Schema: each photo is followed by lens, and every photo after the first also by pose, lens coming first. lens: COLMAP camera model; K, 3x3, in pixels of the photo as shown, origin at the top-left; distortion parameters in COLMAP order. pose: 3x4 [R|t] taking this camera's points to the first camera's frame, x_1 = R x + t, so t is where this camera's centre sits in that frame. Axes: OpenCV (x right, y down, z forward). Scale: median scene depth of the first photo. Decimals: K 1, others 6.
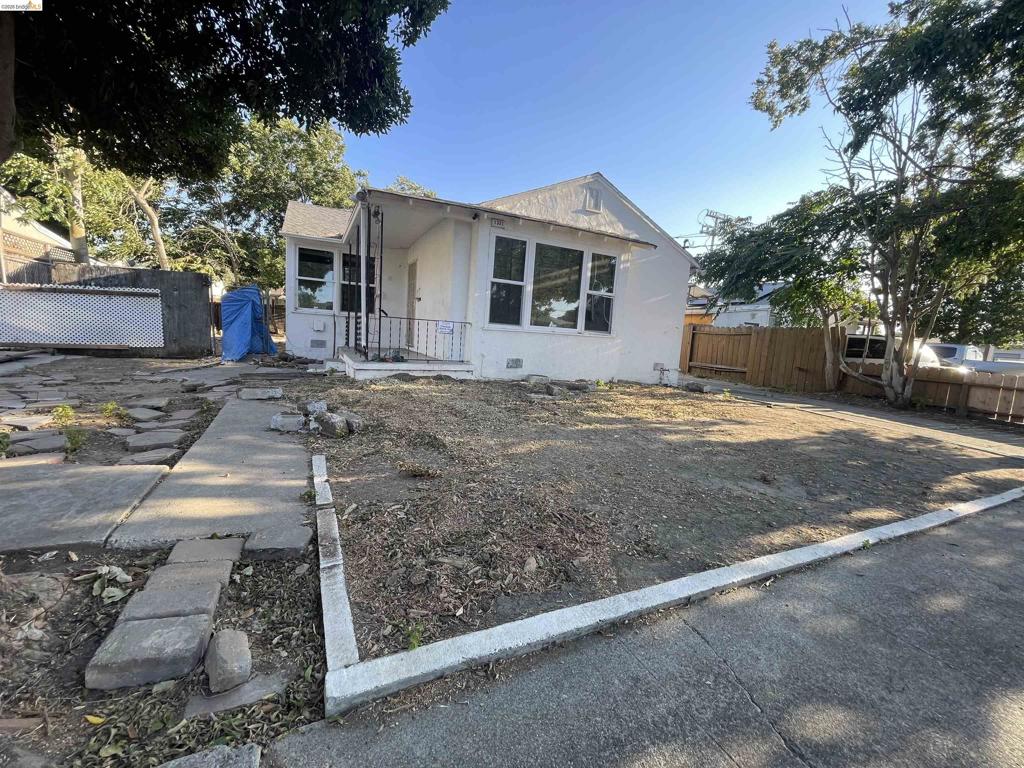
lens RADIAL K [[412.2, 0, 503.7], [0, 412.2, 387.9], [0, 0, 1]] dist [0.001929, 0.000087]
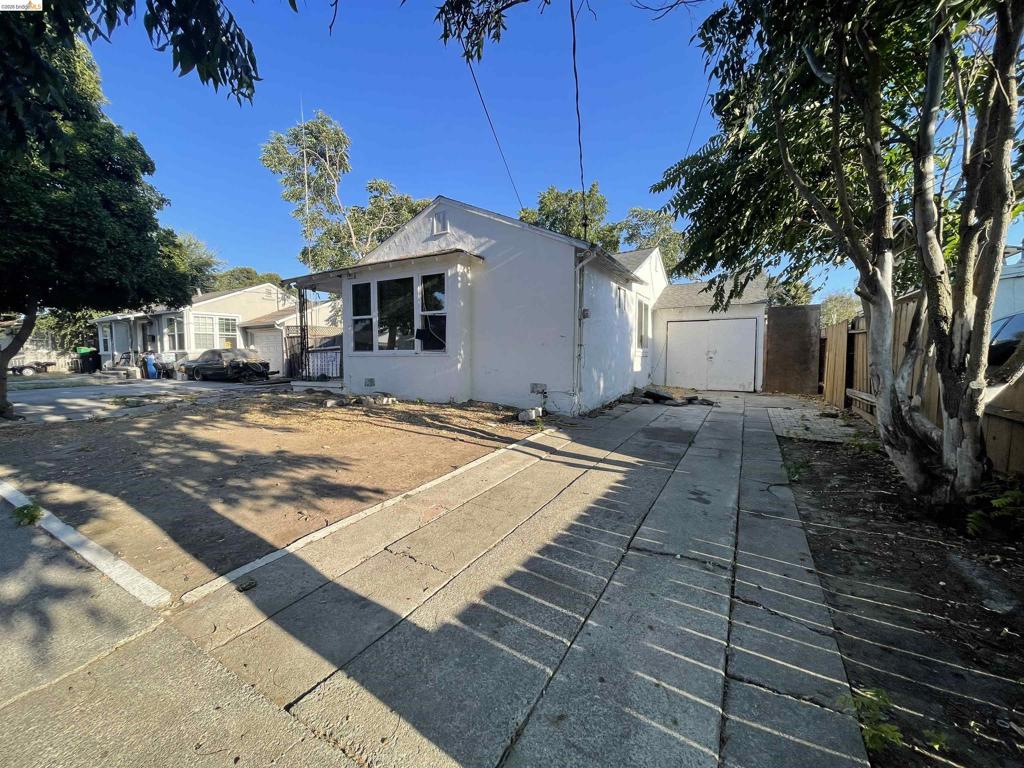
lens RADIAL K [[412.2, 0, 512.5], [0, 412.2, 383.7], [0, 0, 1]] dist [0.001929, 0.000087]
pose [[0.569595, -0.007455, -0.821892, 3.178008], [-0.071271, 0.995745, -0.058424, -0.036525], [0.818830, 0.091855, 0.566640, 1.661515]]
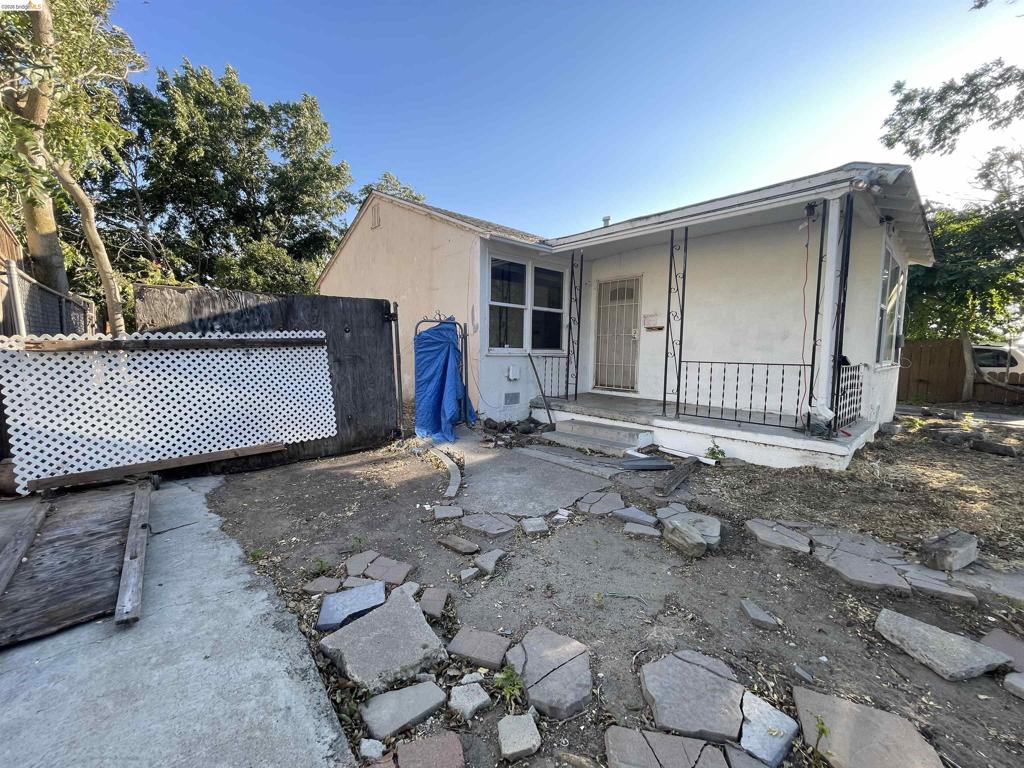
lens RADIAL K [[412.2, 0, 509.2], [0, 412.2, 382.0], [0, 0, 1]] dist [0.001929, 0.000087]
pose [[0.936175, -0.077931, 0.342787, -0.567756], [0.093402, 0.995211, -0.028831, -0.095333], [-0.338898, 0.059007, 0.938971, 0.291876]]
